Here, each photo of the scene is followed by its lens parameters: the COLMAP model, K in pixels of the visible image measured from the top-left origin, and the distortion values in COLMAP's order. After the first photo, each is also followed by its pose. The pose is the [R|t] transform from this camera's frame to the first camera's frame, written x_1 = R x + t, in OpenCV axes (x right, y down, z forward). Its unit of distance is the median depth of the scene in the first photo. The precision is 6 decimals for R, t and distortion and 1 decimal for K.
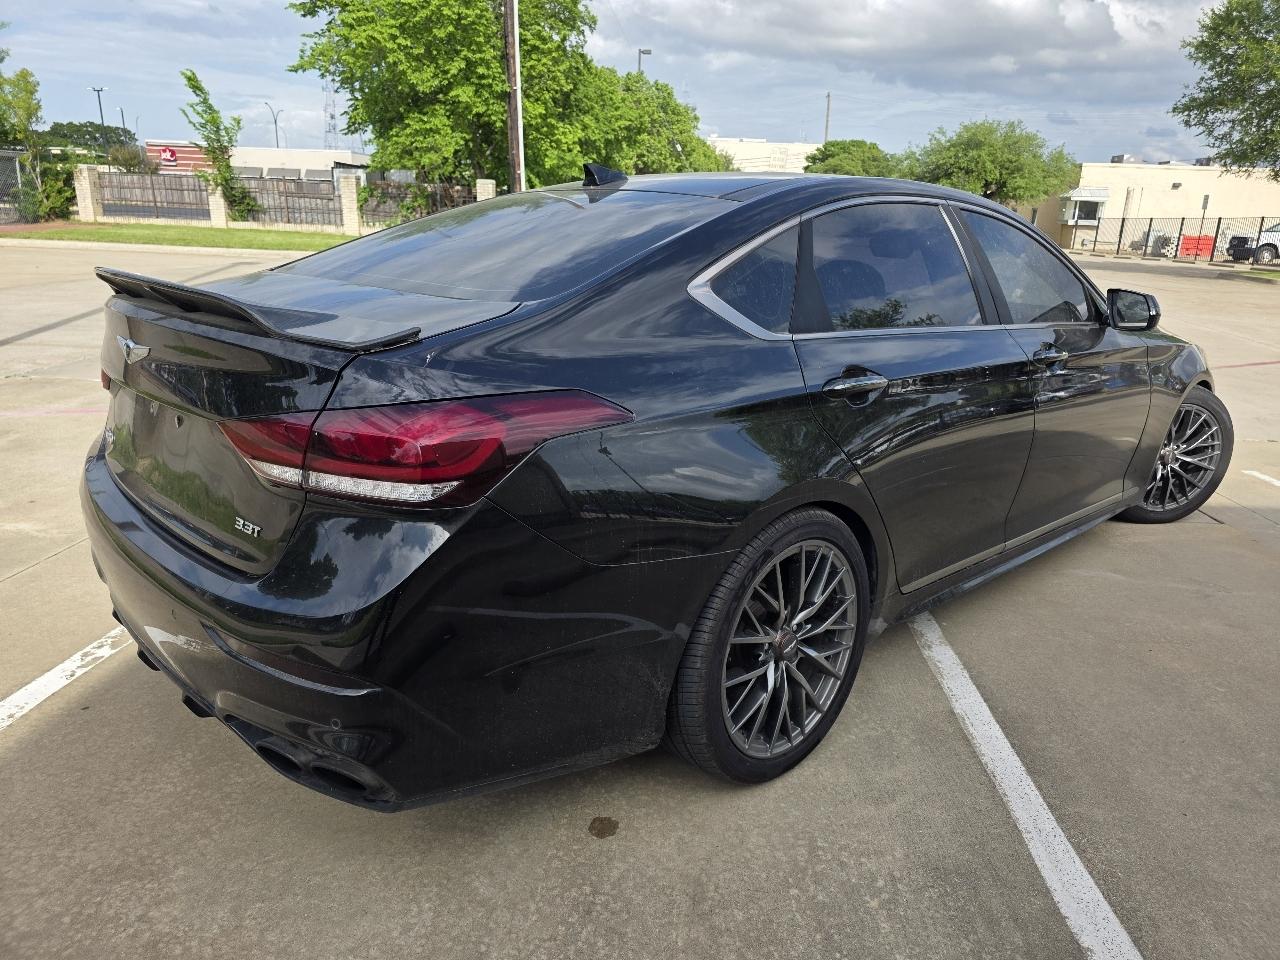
lens RADIAL K [[878.4, 0, 669.6], [0, 878.4, 467.1], [0, 0, 1]] dist [0.049251, -0.046195]
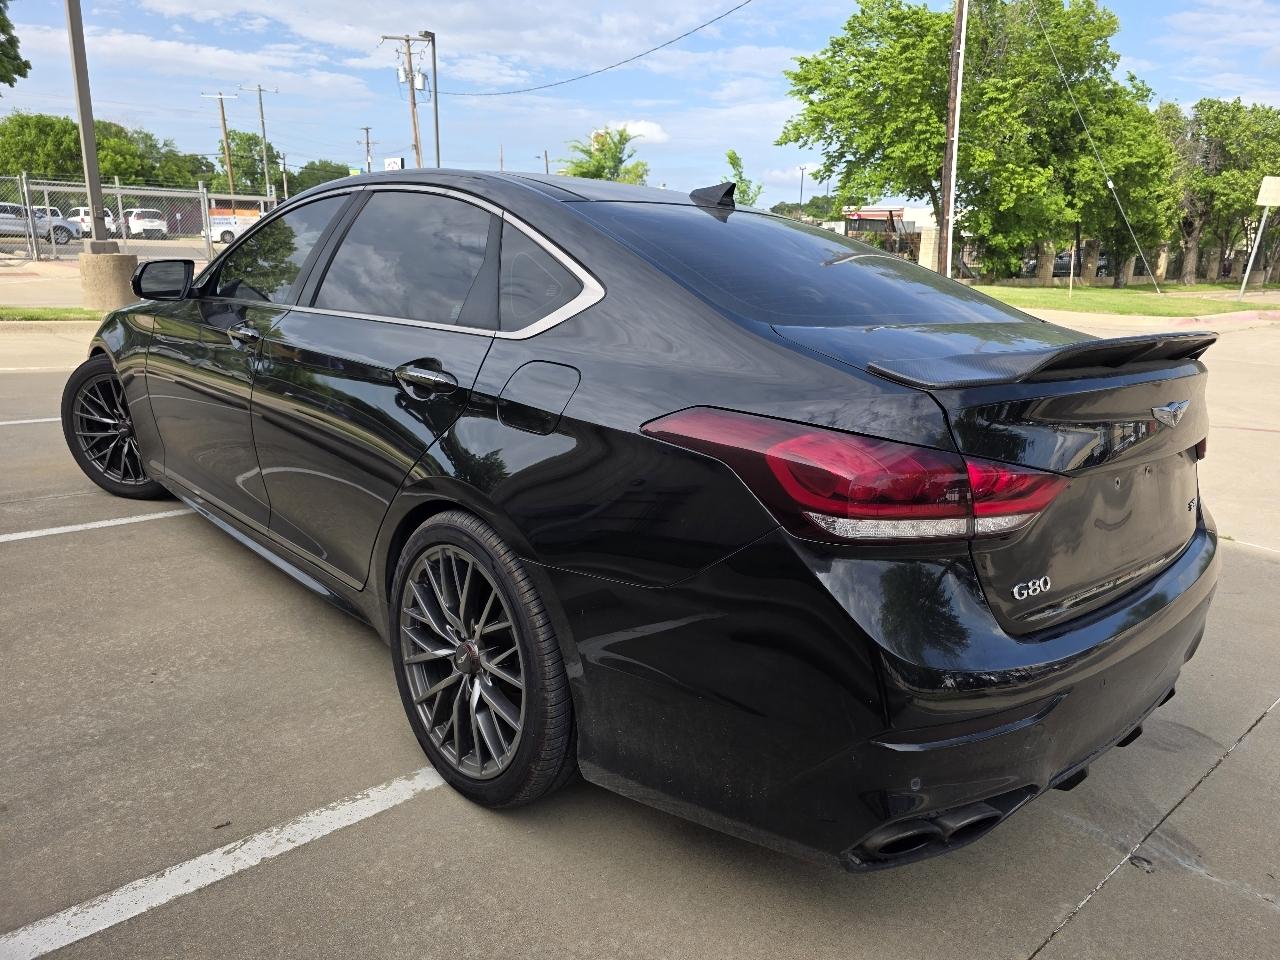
lens RADIAL K [[878.4, 0, 659.4], [0, 878.4, 469.3], [0, 0, 1]] dist [0.049251, -0.046195]
pose [[0.720602, 0.156487, -0.675458, 2.322939], [-0.195624, 0.980505, 0.018460, 0.028741], [0.665179, 0.118834, 0.737167, 0.278231]]
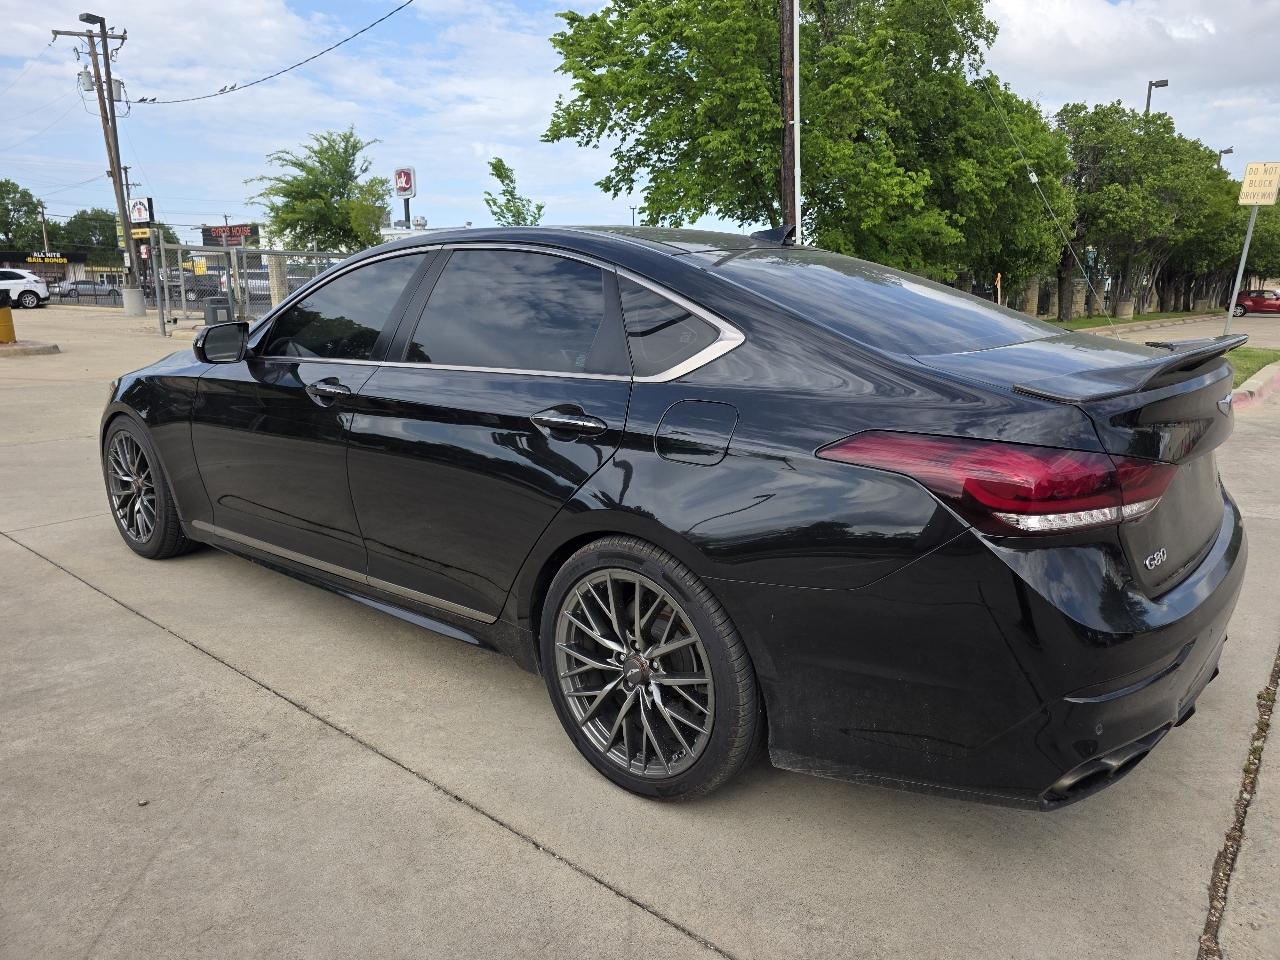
lens RADIAL K [[878.4, 0, 664.7], [0, 878.4, 467.4], [0, 0, 1]] dist [0.049251, -0.046195]
pose [[0.826725, 0.074083, -0.557708, 1.039373], [-0.128456, 0.989964, -0.058917, -0.680046], [0.547746, 0.120349, 0.827944, 2.641397]]
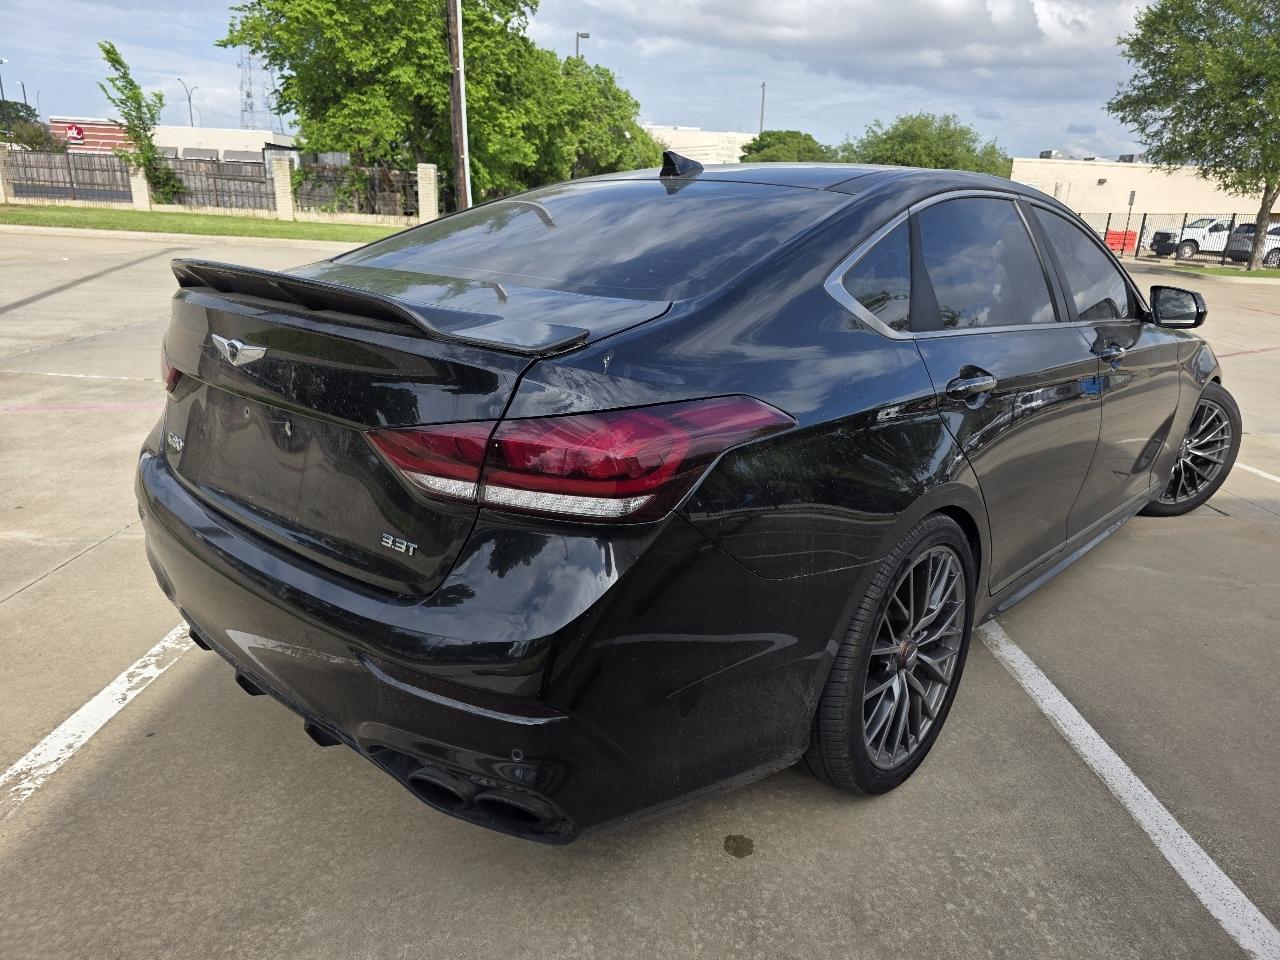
lens RADIAL K [[878.4, 0, 667.5], [0, 878.4, 480.9], [0, 0, 1]] dist [0.049251, -0.046195]
pose [[0.997468, -0.008690, 0.070577, -0.119715], [0.006868, 0.999638, 0.026007, -0.009637], [-0.070778, -0.025457, 0.997167, 0.028050]]
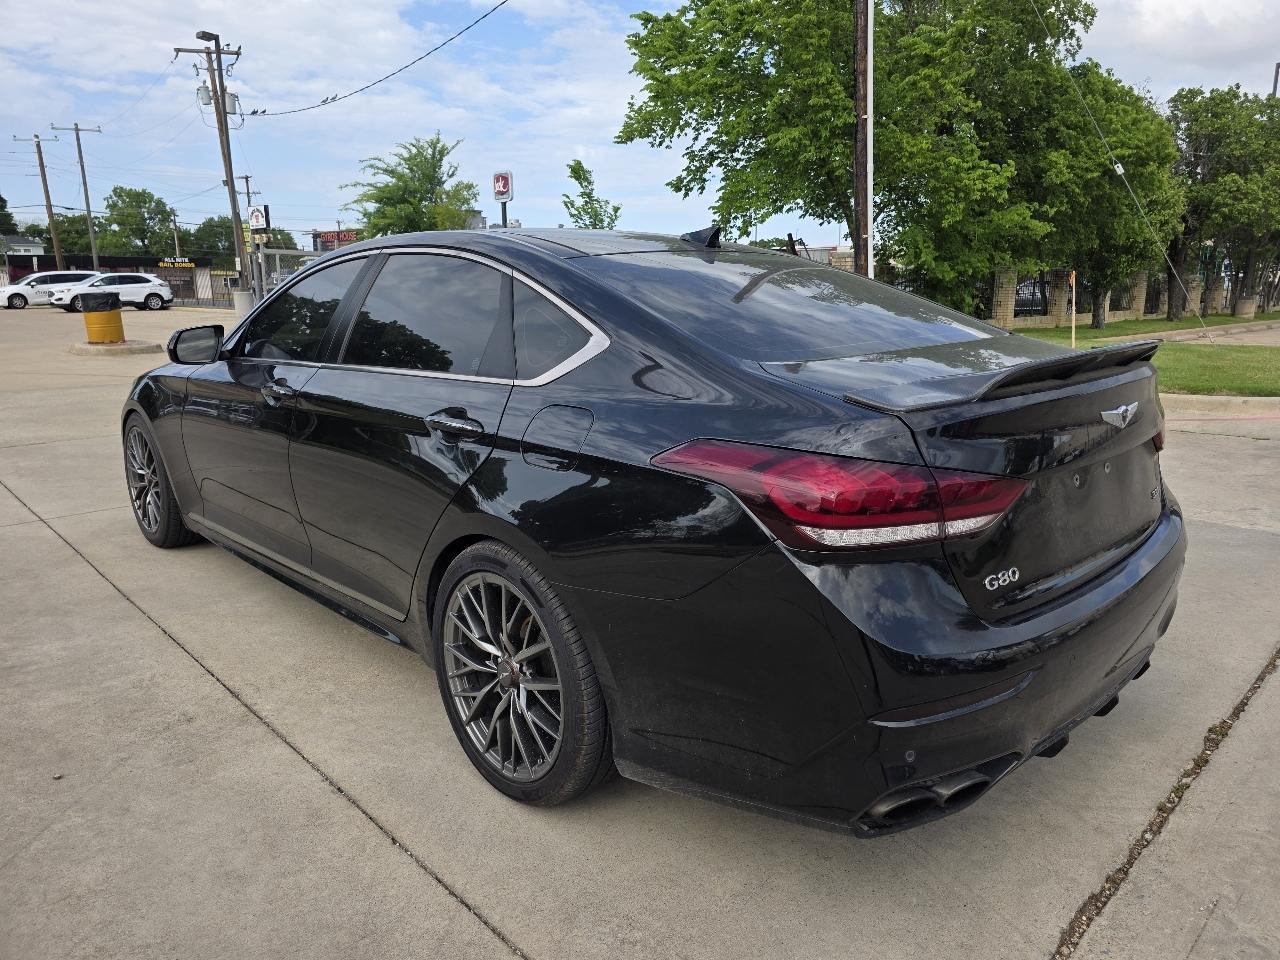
lens RADIAL K [[878.4, 0, 659.5], [0, 878.4, 475.7], [0, 0, 1]] dist [0.049251, -0.046195]
pose [[0.757940, 0.093889, -0.645532, 1.168468], [-0.151646, 0.987837, -0.034378, -0.707695], [0.634453, 0.123949, 0.762959, 2.744384]]
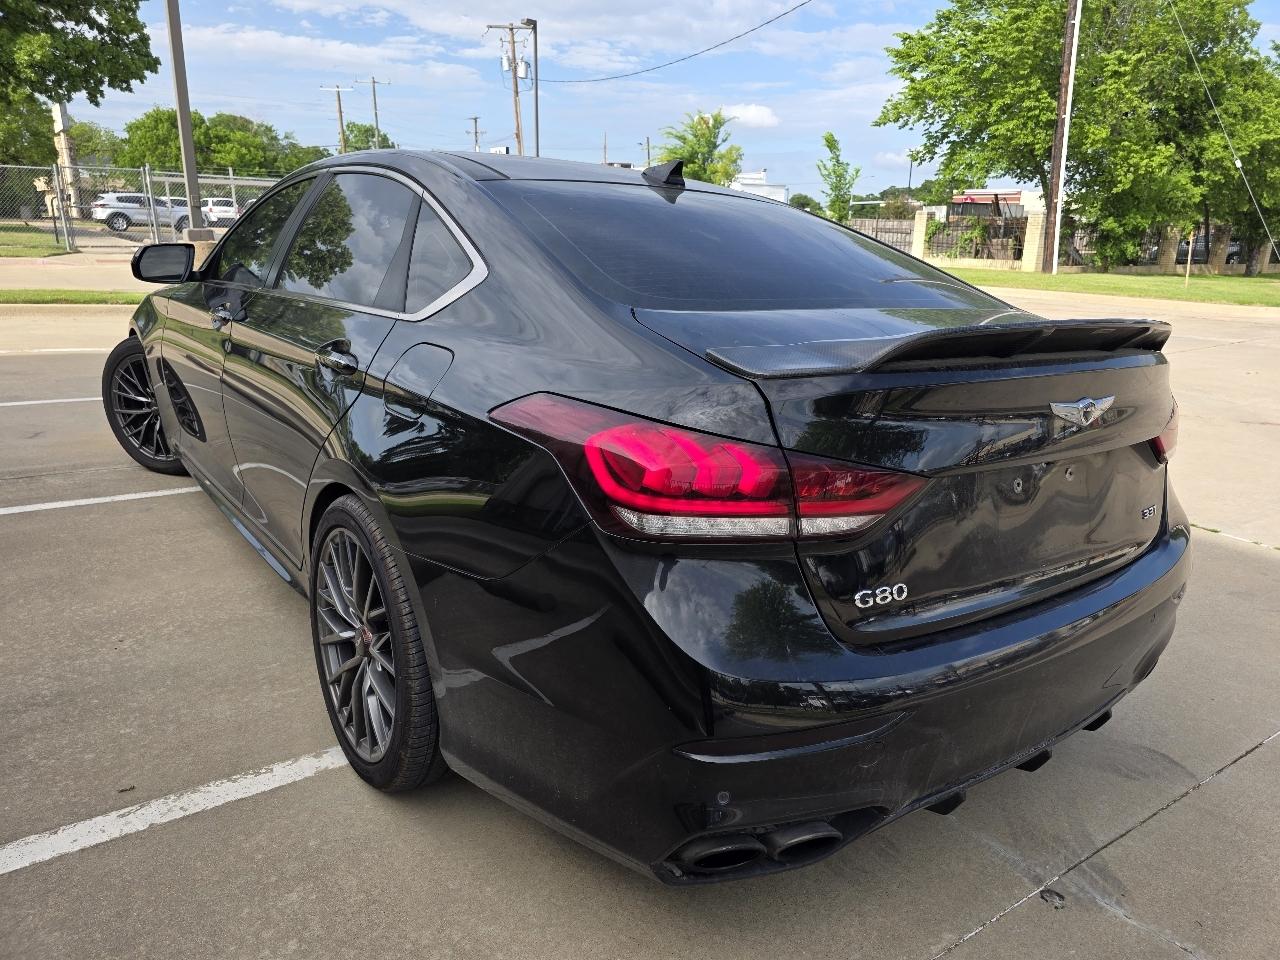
lens RADIAL K [[878.4, 0, 656.1], [0, 878.4, 484.6], [0, 0, 1]] dist [0.049251, -0.046195]
pose [[0.634043, 0.196154, -0.748006, 2.402906], [-0.217563, 0.973471, 0.070863, -0.000003], [0.742062, 0.117808, 0.659898, 0.392454]]
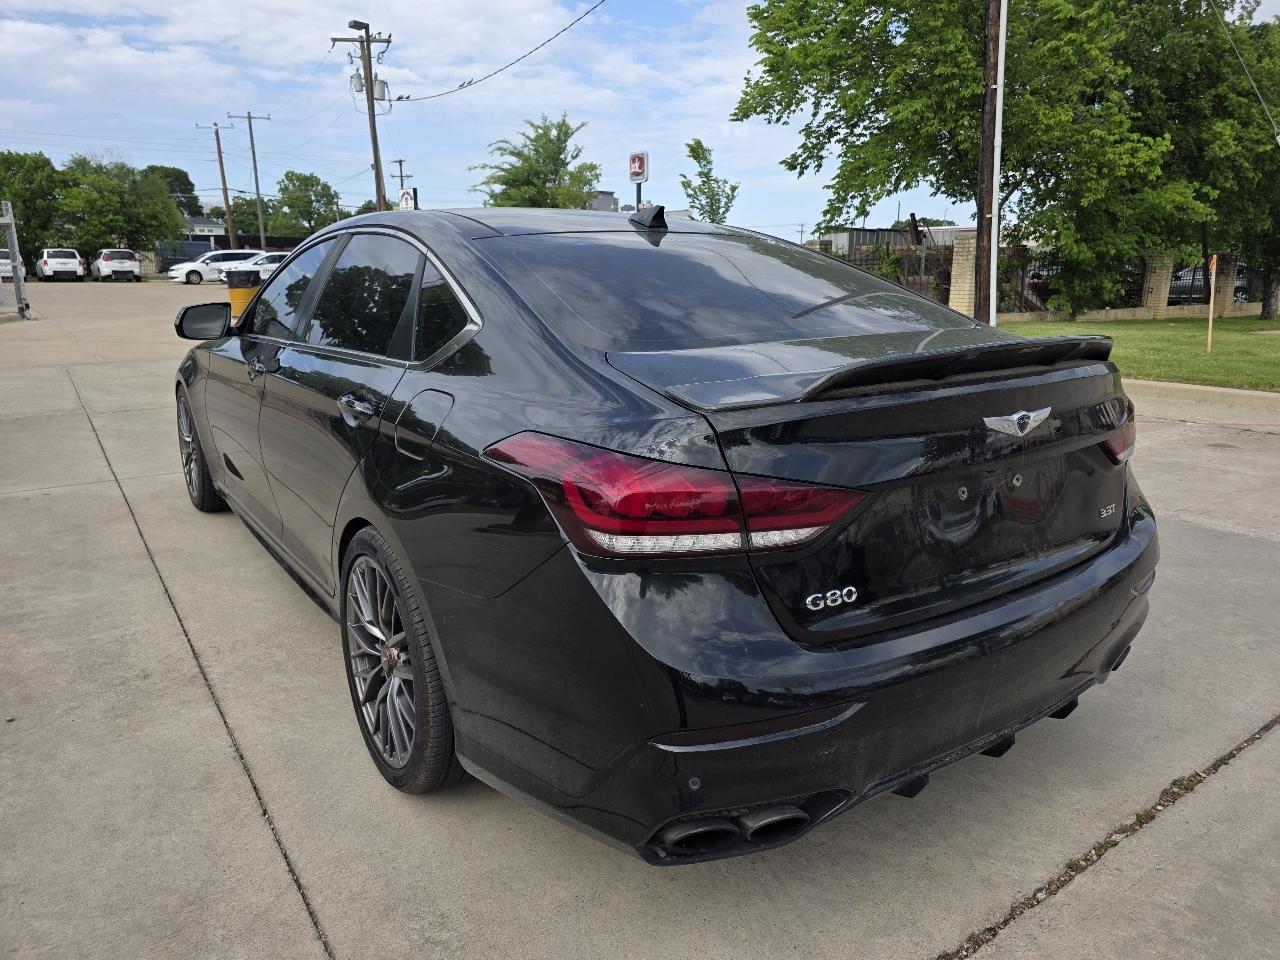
lens RADIAL K [[878.4, 0, 648.3], [0, 878.4, 487.0], [0, 0, 1]] dist [0.049251, -0.046195]
pose [[0.641541, 0.147882, -0.752699, 1.274712], [-0.197096, 0.980076, 0.024565, -0.747668], [0.741336, 0.132594, 0.657906, 2.891500]]
